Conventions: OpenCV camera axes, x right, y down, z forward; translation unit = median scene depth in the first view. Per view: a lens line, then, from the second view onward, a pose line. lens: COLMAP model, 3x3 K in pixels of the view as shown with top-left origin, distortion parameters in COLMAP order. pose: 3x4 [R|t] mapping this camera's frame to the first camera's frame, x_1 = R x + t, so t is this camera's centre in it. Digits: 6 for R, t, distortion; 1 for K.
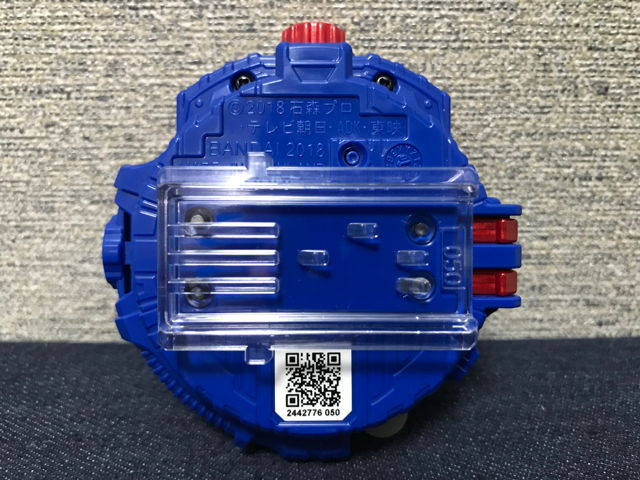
lens RADIAL K [[551.2, 0, 324.9], [0, 551.2, 238.5], [0, 0, 1]] dist [-0.047128, 0.041042]
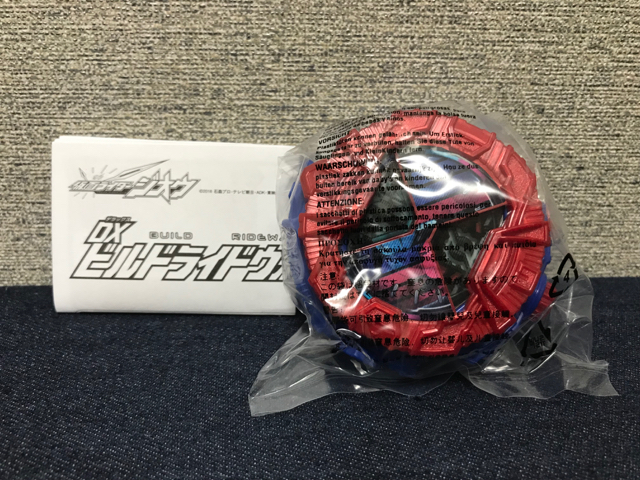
lens RADIAL K [[551.2, 0, 323.7], [0, 551.2, 238.5], [0, 0, 1]] dist [-0.047128, 0.041042]
pose [[0.998913, -0.003637, 0.046464, -0.158375], [0.002445, 0.999667, 0.025672, 0.041118], [-0.046542, -0.025530, 0.998590, -0.479842]]
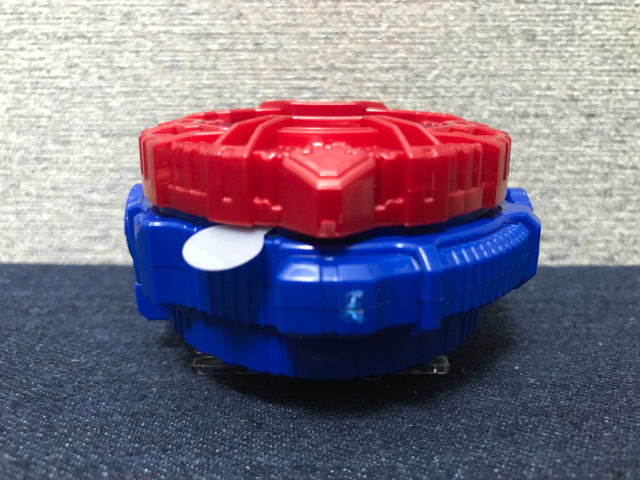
lens RADIAL K [[551.2, 0, 327.4], [0, 551.2, 243.7], [0, 0, 1]] dist [-0.047128, 0.041042]
pose [[0.999899, 0.005060, -0.013290, 0.076039], [-0.006974, 0.988947, -0.148109, 0.346840], [0.012394, 0.148186, 0.988882, -0.123719]]
